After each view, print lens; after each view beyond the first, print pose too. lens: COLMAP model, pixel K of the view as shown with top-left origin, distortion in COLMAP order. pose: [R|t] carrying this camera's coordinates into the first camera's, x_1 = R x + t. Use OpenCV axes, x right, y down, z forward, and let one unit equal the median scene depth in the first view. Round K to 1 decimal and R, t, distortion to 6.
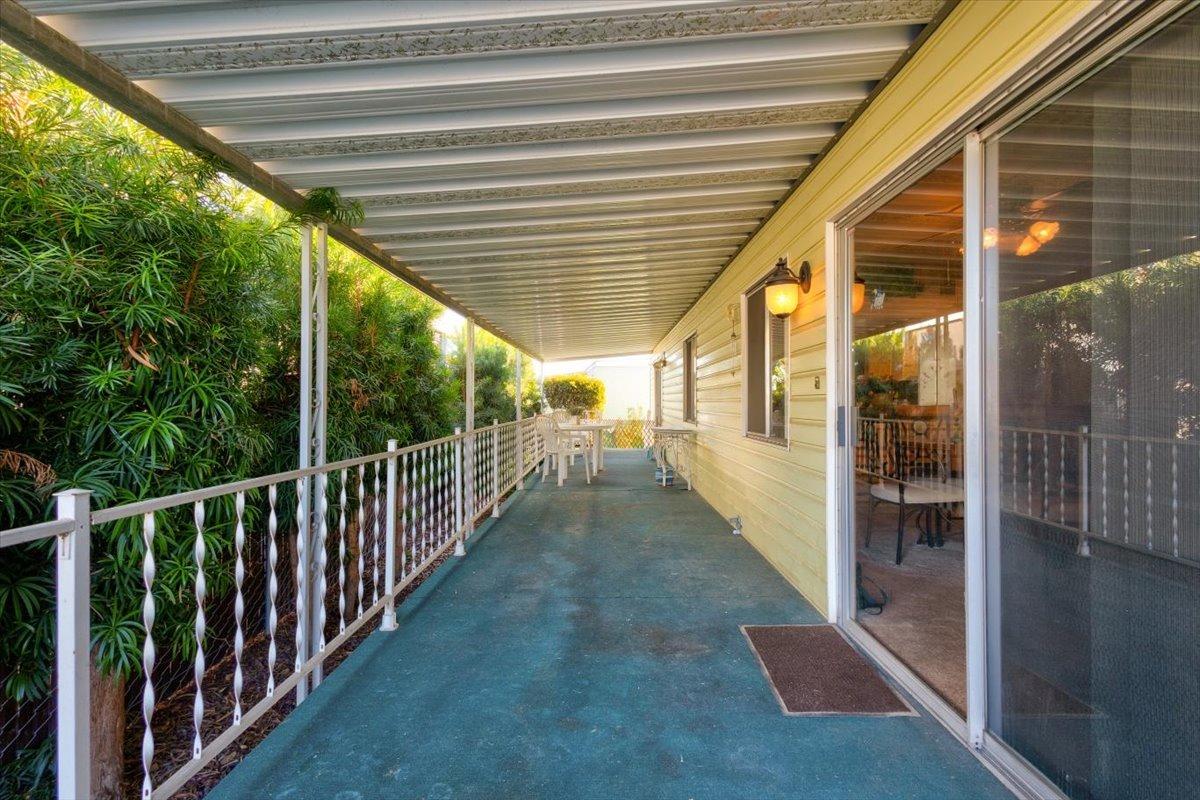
lens RADIAL K [[542.8, 0, 600.0], [0, 542.8, 400.0], [0, 0, 1]] dist [-0.000475, -0.000042]
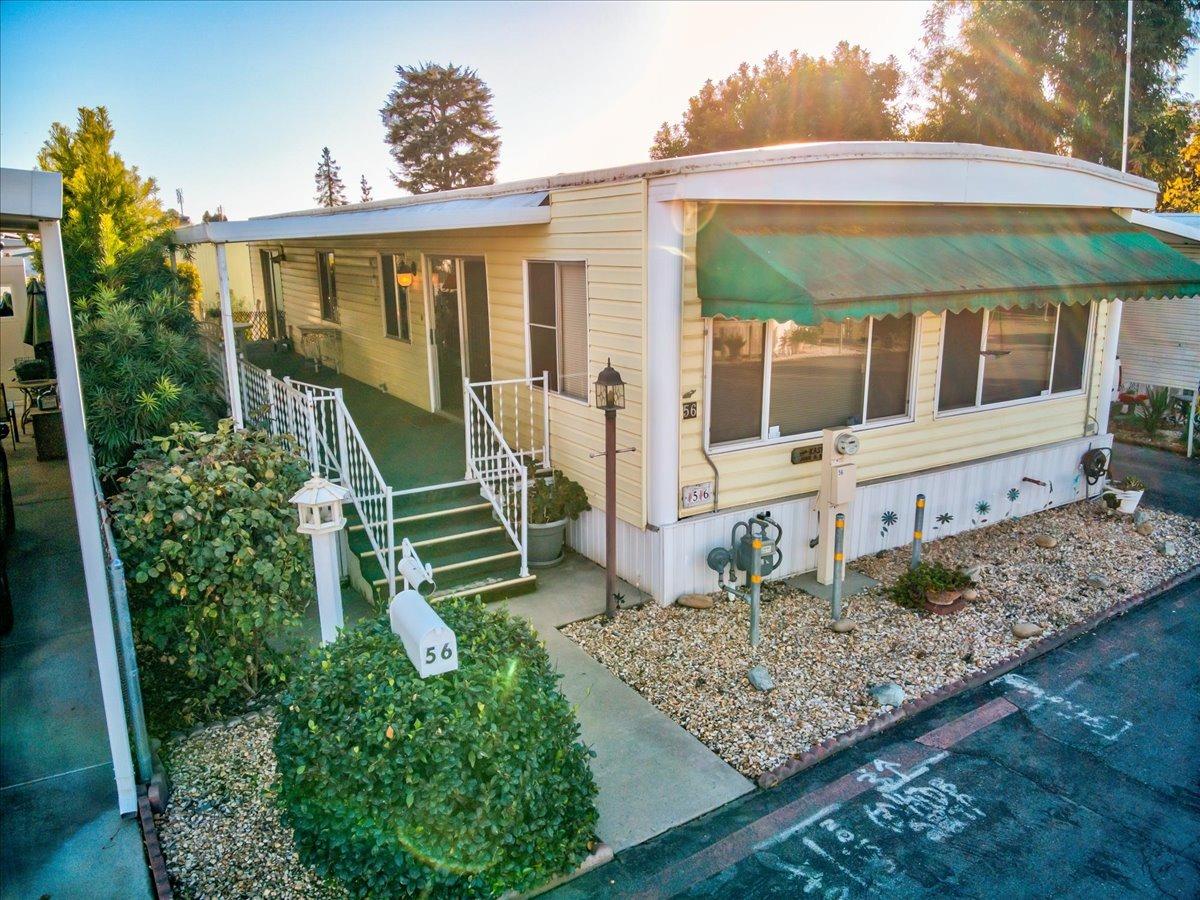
lens RADIAL K [[867.4, 0, 600.0], [0, 867.4, 450.0], [0, 0, 1]] dist [0.129127, -0.255738]
pose [[0.847884, -0.129679, 0.514079, -0.409525], [0.005880, 0.971866, 0.235460, -0.151340], [-0.530150, -0.196620, 0.824792, -1.120451]]
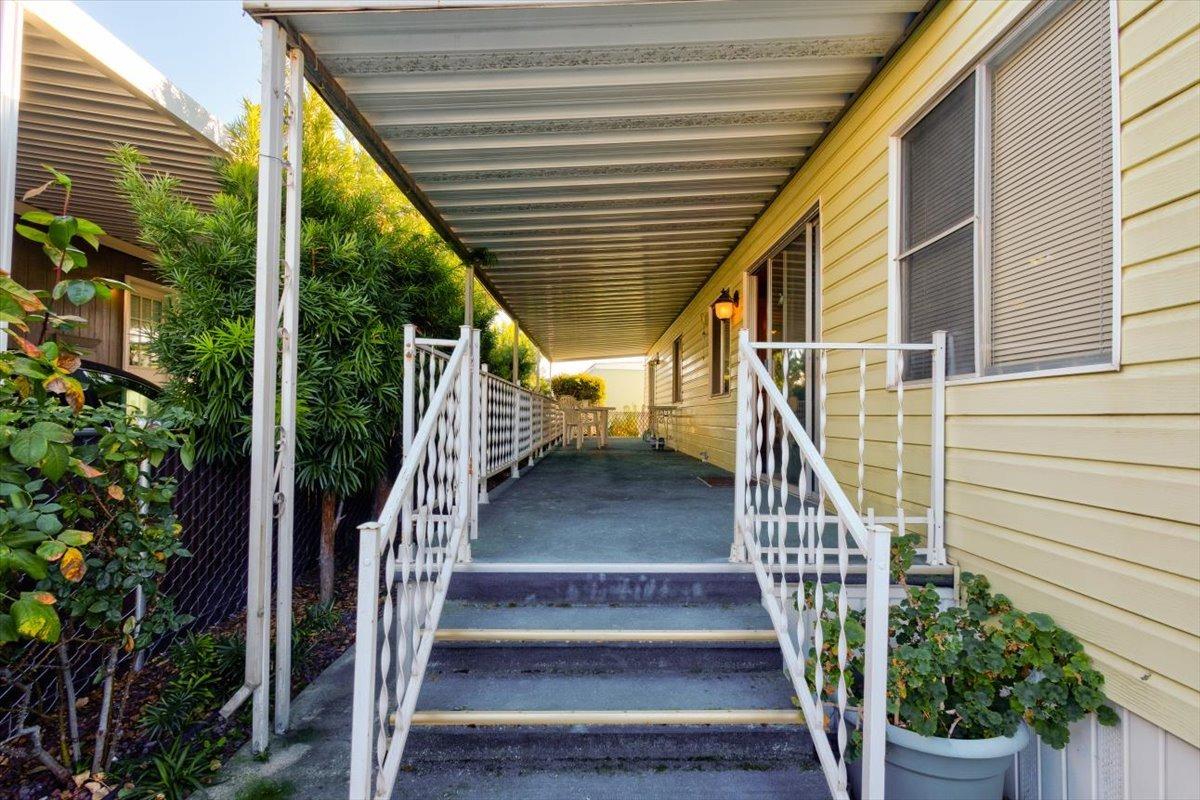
lens RADIAL K [[578.3, 0, 600.0], [0, 578.3, 400.0], [0, 0, 1]] dist [0.001889, 0.000360]
pose [[0.999673, 0.013216, 0.021905, -0.053449], [-0.012671, 0.999611, -0.024854, 0.075196], [-0.022225, 0.024569, 0.999451, -0.412905]]
